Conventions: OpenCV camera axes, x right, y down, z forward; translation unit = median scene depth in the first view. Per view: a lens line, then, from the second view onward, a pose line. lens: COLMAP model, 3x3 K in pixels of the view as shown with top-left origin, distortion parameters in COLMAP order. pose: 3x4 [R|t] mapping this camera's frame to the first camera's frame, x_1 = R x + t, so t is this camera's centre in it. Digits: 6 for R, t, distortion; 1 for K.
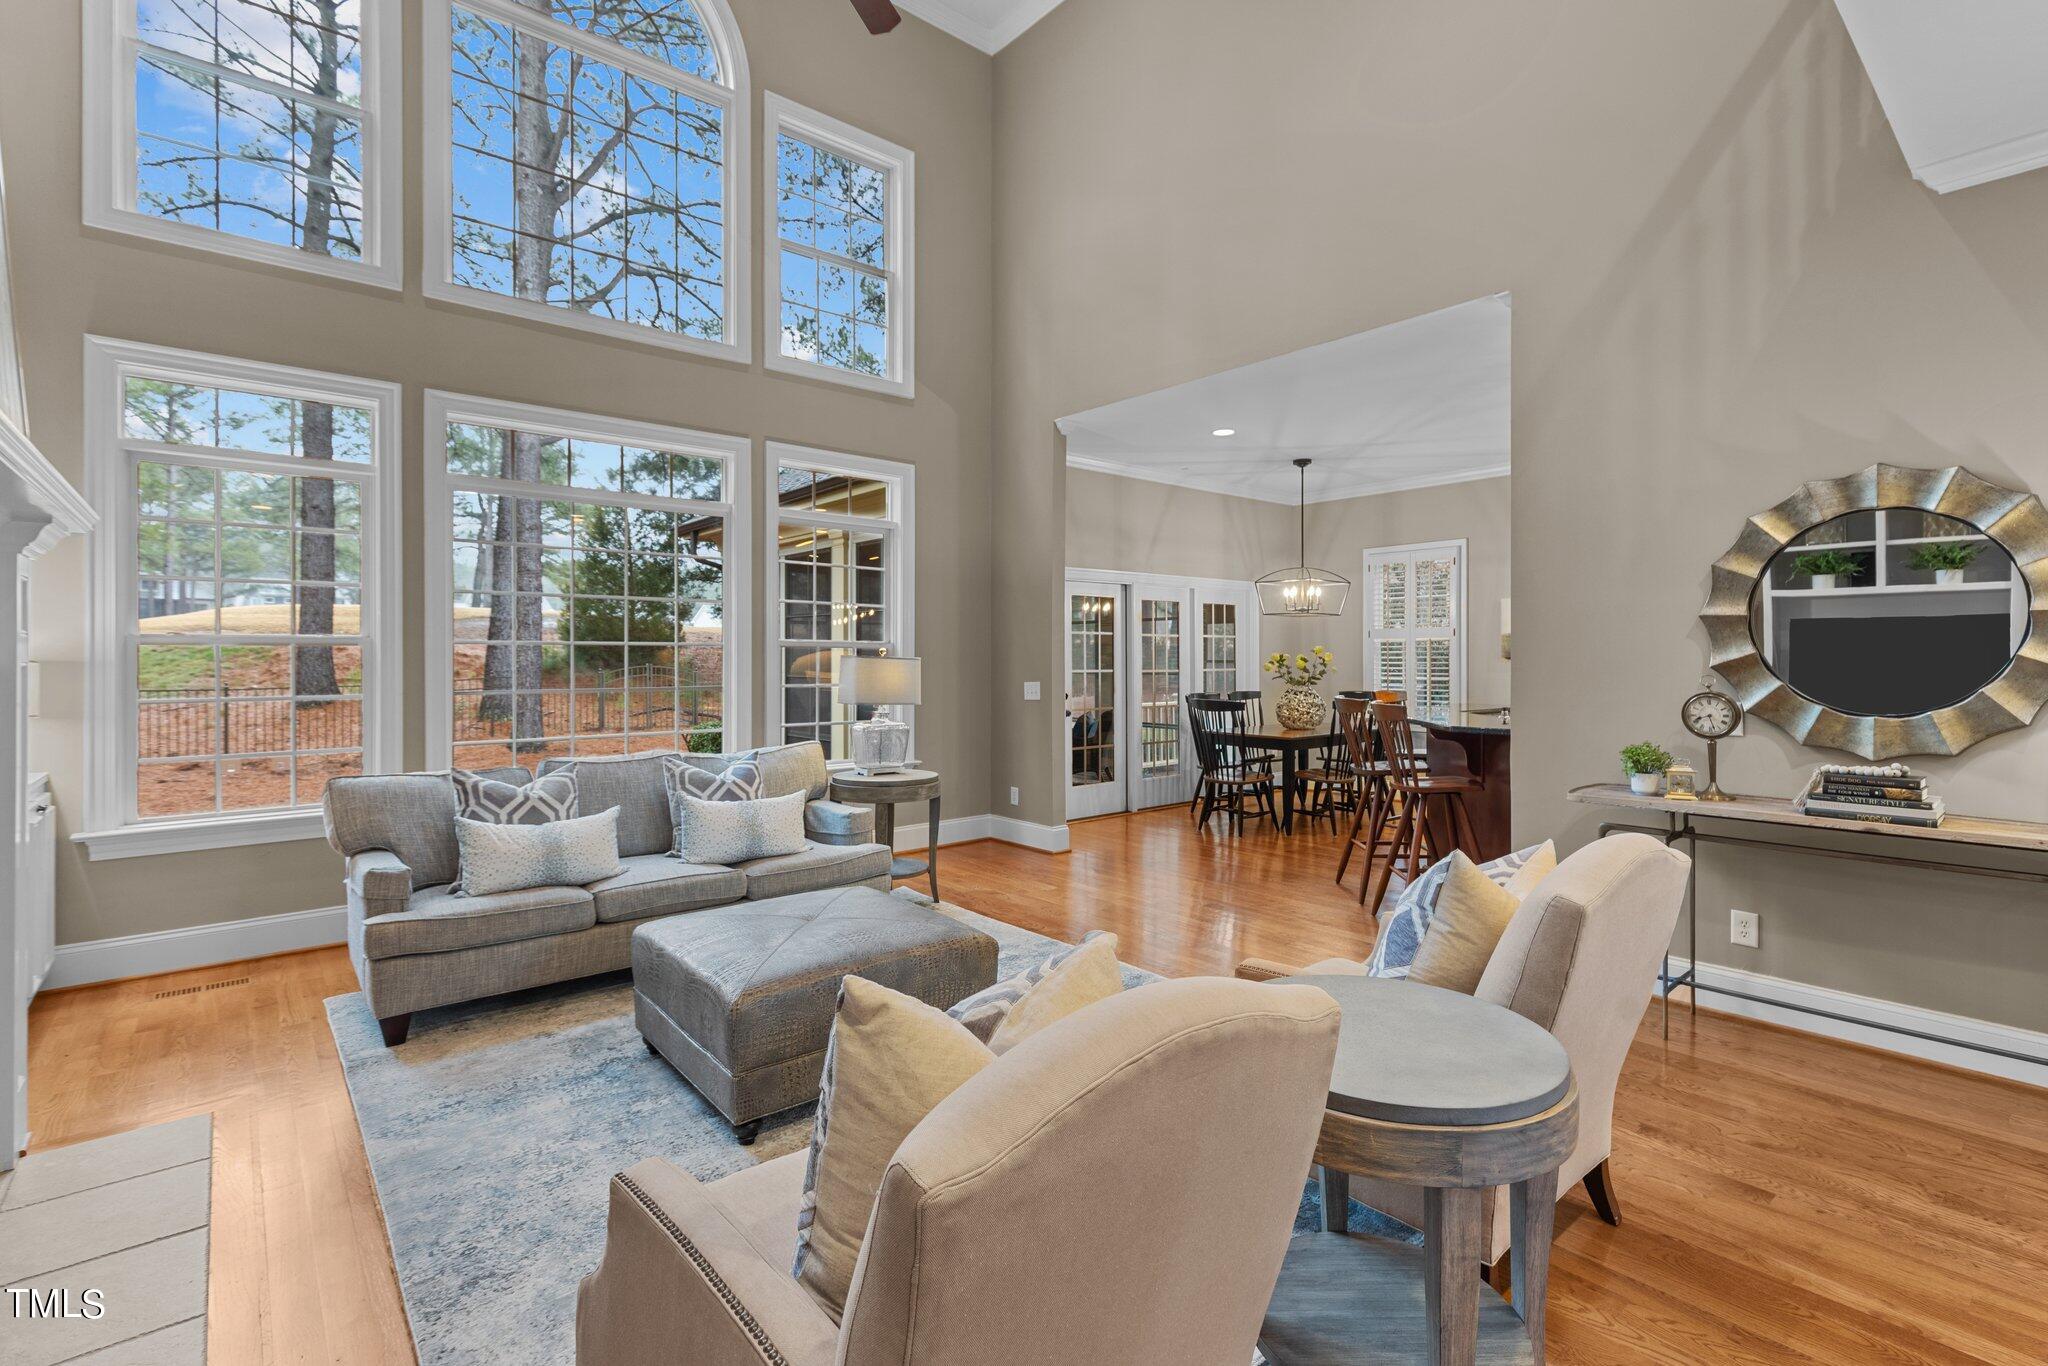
lens RADIAL K [[930.9, 0, 1022.9], [0, 930.9, 671.0], [0, 0, 1]] dist [0.005891, 0.000310]
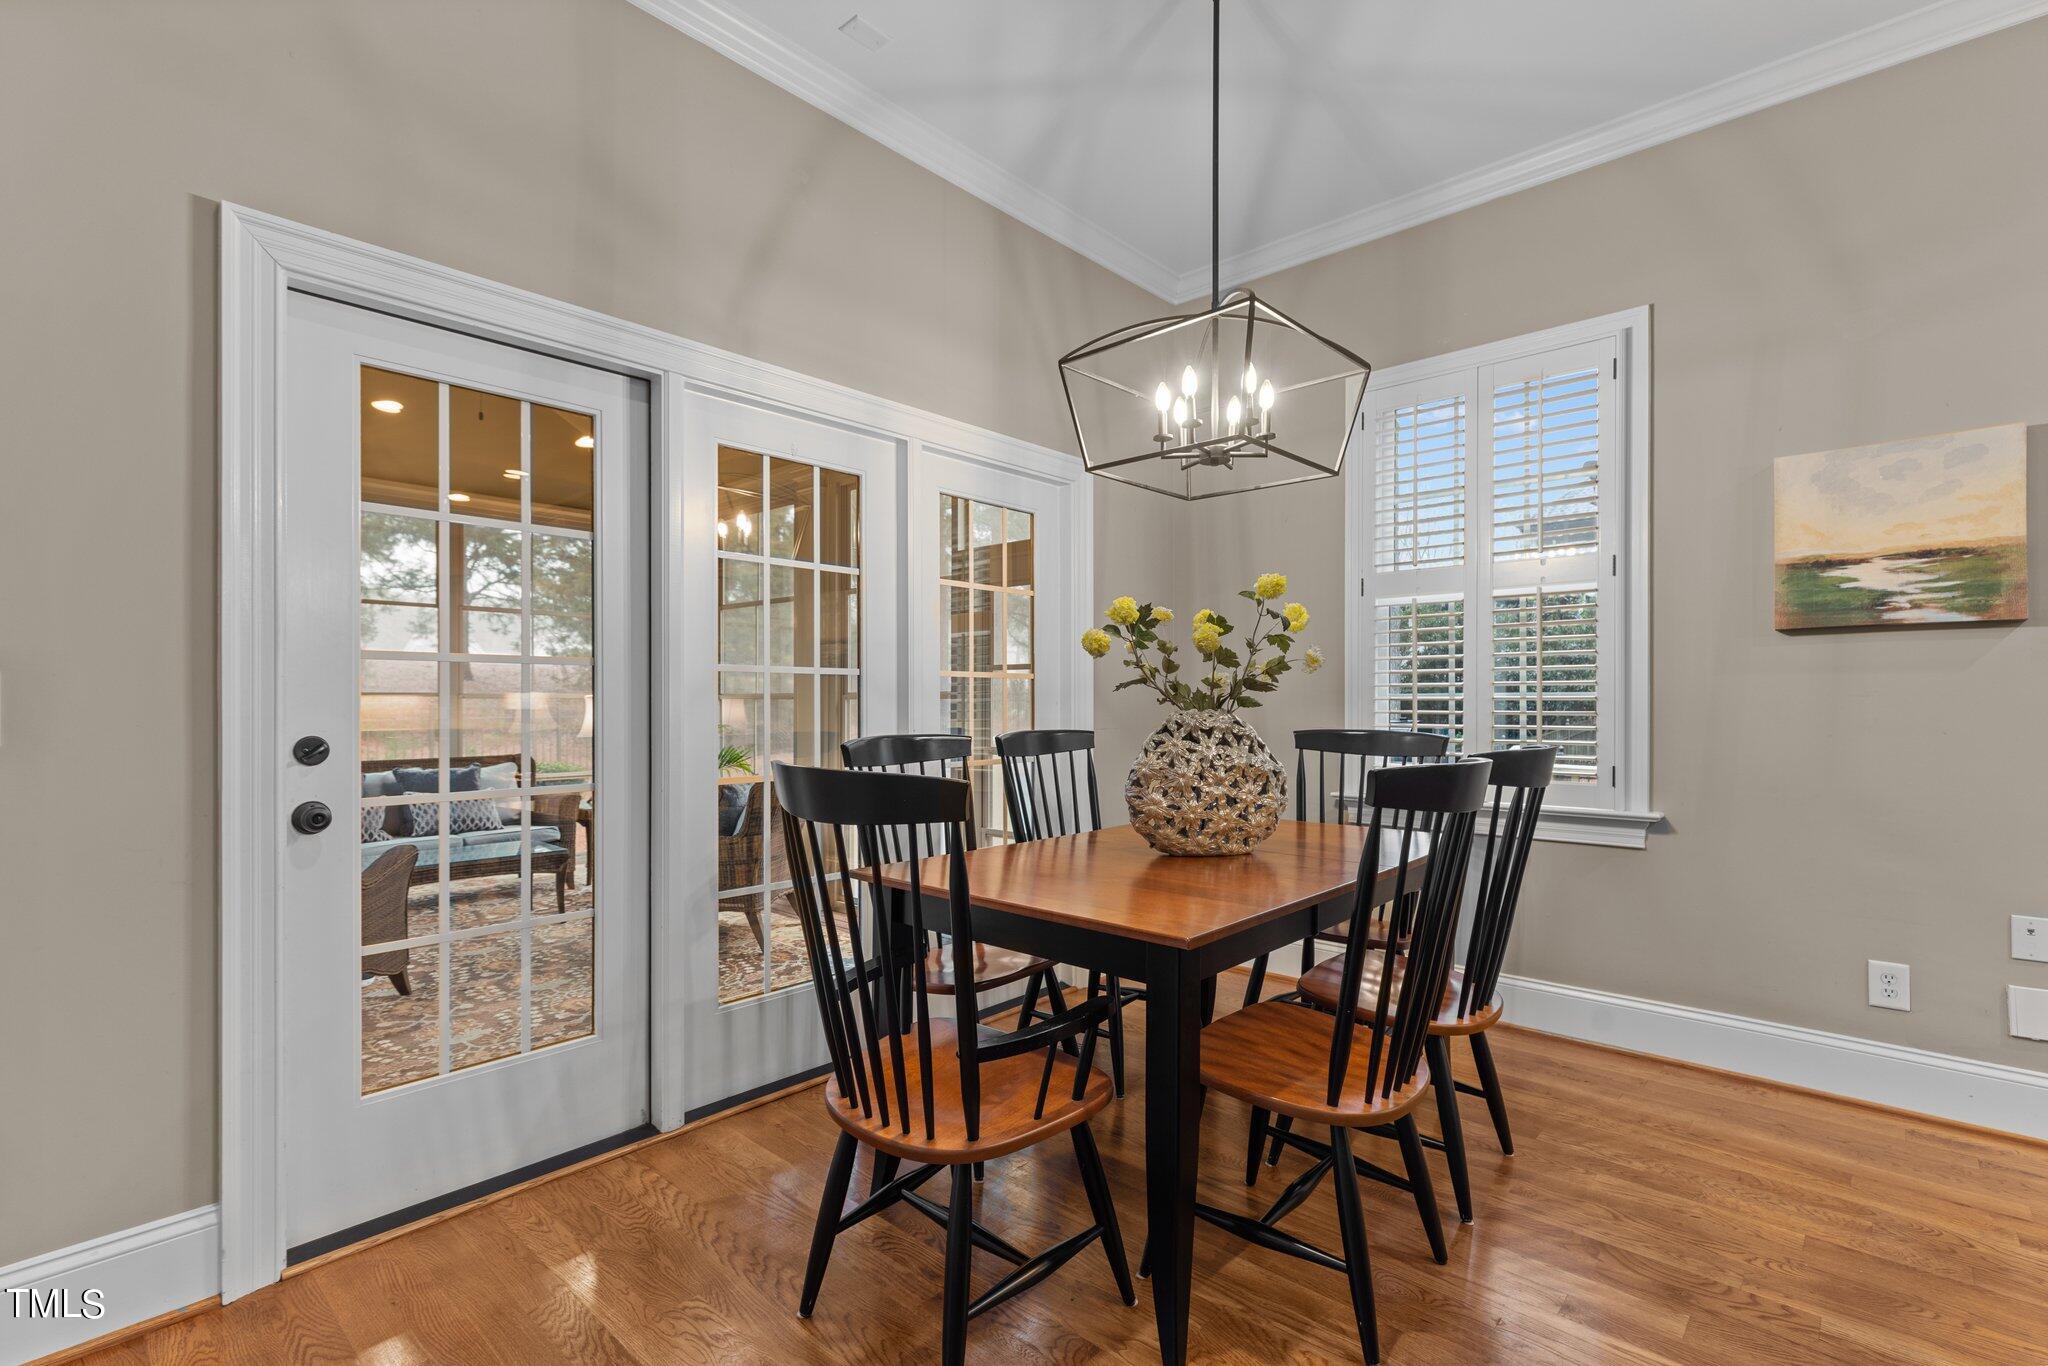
lens RADIAL K [[930.9, 0, 1029.7], [0, 930.9, 683.3], [0, 0, 1]] dist [0.005891, 0.000310]
pose [[0.990738, 0.008585, 0.135517, 0.200397], [-0.004369, 0.999498, -0.031381, 0.016457], [-0.135718, 0.030498, 0.990278, 0.708873]]
